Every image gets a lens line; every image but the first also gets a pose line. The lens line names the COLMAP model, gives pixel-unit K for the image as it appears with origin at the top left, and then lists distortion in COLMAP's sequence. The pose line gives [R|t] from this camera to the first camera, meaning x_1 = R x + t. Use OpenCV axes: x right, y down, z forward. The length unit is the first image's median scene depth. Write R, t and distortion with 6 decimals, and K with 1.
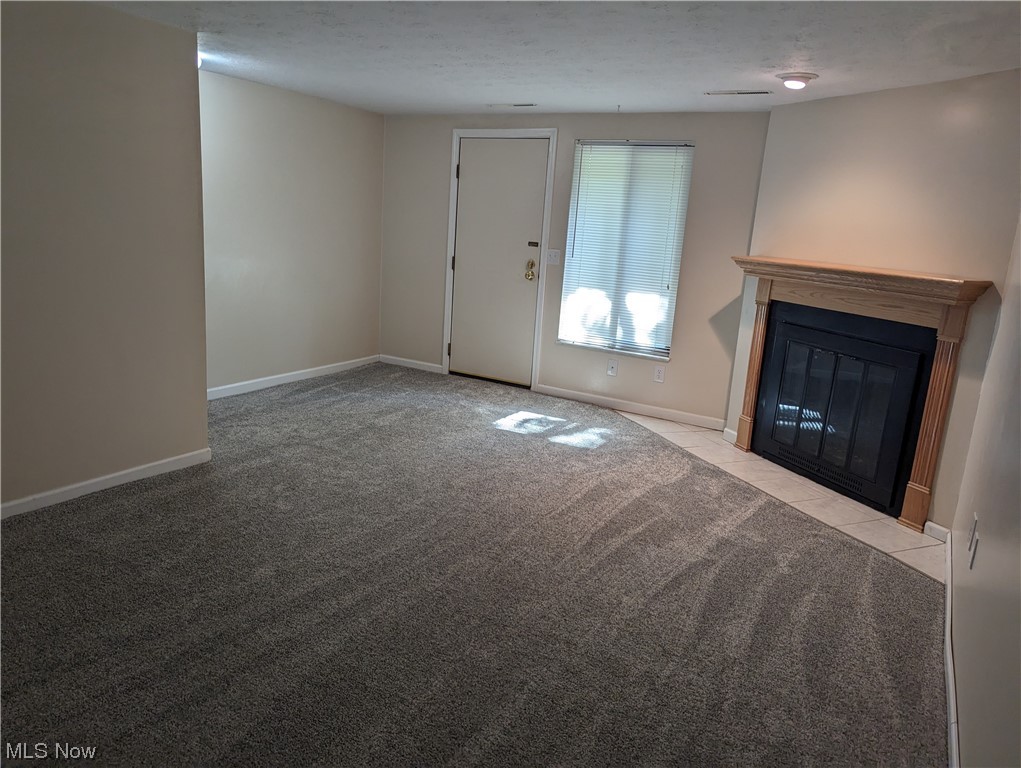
lens RADIAL K [[718.4, 0, 503.7], [0, 718.4, 380.5], [0, 0, 1]] dist [0.085561, -0.089804]
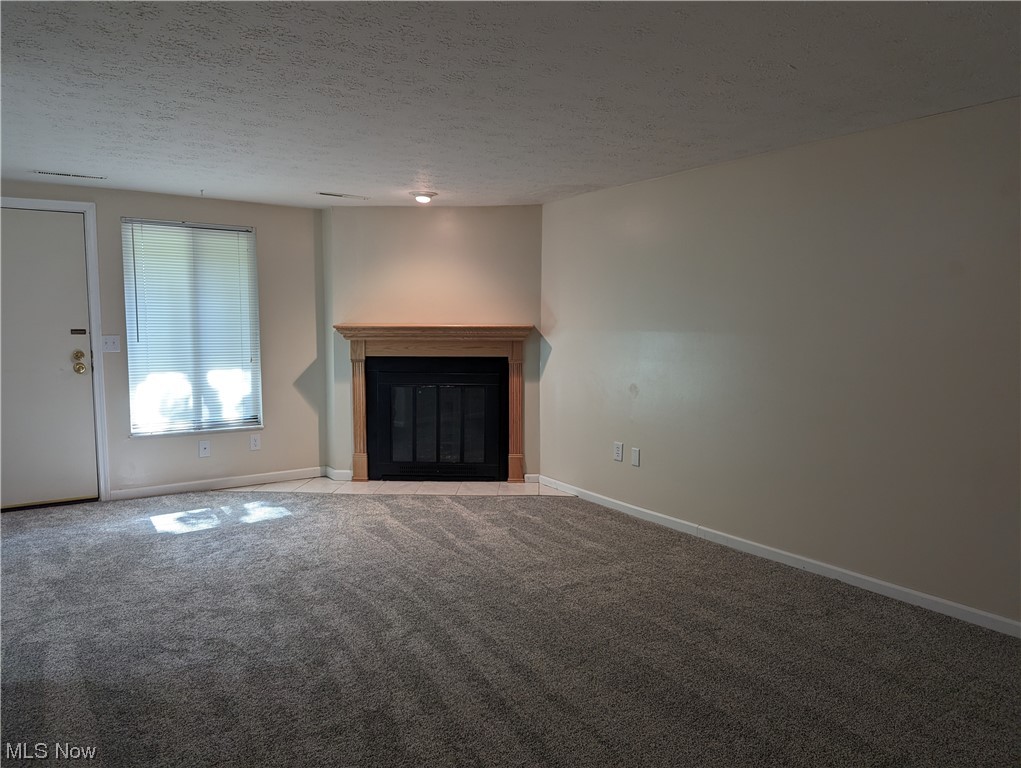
lens RADIAL K [[718.4, 0, 503.7], [0, 718.4, 380.5], [0, 0, 1]] dist [0.085561, -0.089804]
pose [[0.438221, -0.136376, 0.888462, -0.608707], [0.231156, 0.972279, 0.035228, -0.055628], [-0.868637, 0.189935, 0.457597, 0.210947]]
